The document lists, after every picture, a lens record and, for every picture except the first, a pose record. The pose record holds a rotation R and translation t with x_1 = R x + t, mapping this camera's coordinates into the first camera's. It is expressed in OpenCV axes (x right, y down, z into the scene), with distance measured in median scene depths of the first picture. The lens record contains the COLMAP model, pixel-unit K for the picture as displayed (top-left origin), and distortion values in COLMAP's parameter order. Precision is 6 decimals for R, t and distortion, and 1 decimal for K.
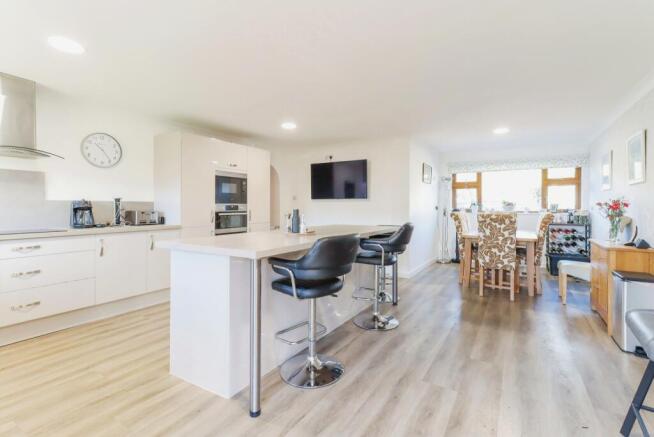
lens RADIAL K [[308.5, 0, 328.4], [0, 308.5, 205.5], [0, 0, 1]] dist [0.024669, 0.000384]
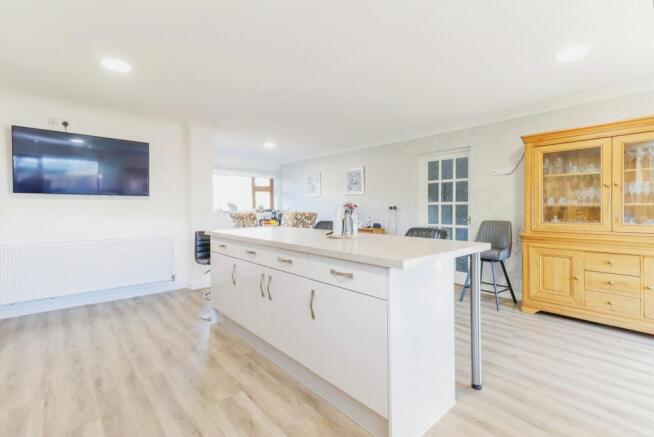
lens RADIAL K [[308.5, 0, 328.4], [0, 308.5, 205.5], [0, 0, 1]] dist [0.024669, 0.000384]
pose [[0.275444, 0.006111, 0.961298, -0.887451], [-0.004893, 0.999976, -0.004955, 0.002536], [-0.961305, -0.003339, 0.275468, 0.716695]]
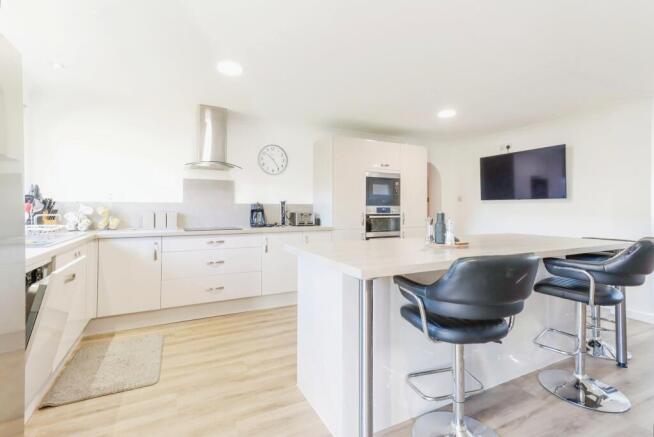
lens RADIAL K [[308.5, 0, 328.4], [0, 308.5, 205.5], [0, 0, 1]] dist [0.024669, 0.000384]
pose [[0.858893, -0.003187, -0.512145, 0.041022], [-0.000957, 0.999969, -0.007828, 0.000499], [0.512154, 0.007214, 0.858863, 0.167431]]
